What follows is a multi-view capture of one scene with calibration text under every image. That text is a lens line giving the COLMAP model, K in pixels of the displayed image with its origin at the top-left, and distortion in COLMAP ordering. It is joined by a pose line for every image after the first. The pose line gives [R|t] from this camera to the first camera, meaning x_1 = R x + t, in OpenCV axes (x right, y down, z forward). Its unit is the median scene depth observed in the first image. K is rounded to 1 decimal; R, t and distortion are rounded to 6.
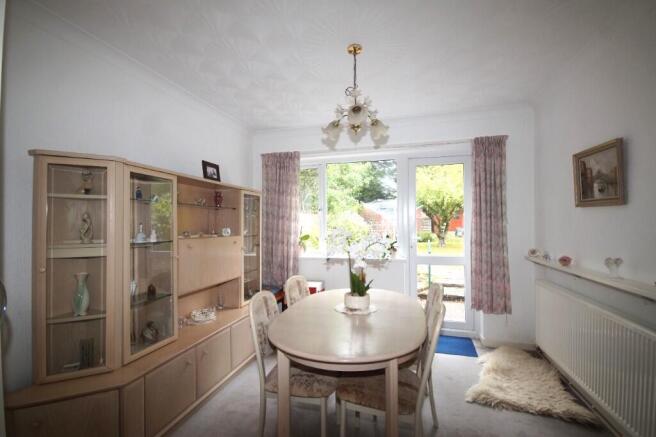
lens RADIAL K [[289.0, 0, 328.0], [0, 289.0, 218.5], [0, 0, 1]] dist [0.000030, 0.000004]
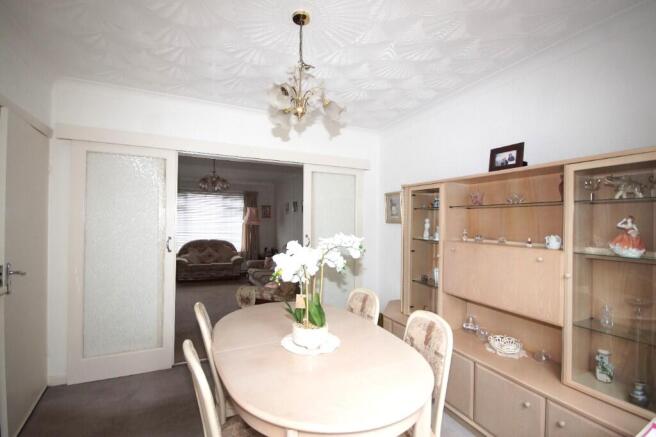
lens RADIAL K [[289.0, 0, 328.0], [0, 289.0, 218.5], [0, 0, 1]] dist [0.000030, 0.000004]
pose [[-0.748833, -0.002170, -0.662756, 0.444645], [0.010446, 0.999832, -0.015076, 0.000925], [0.662677, -0.018212, -0.748684, 1.278878]]
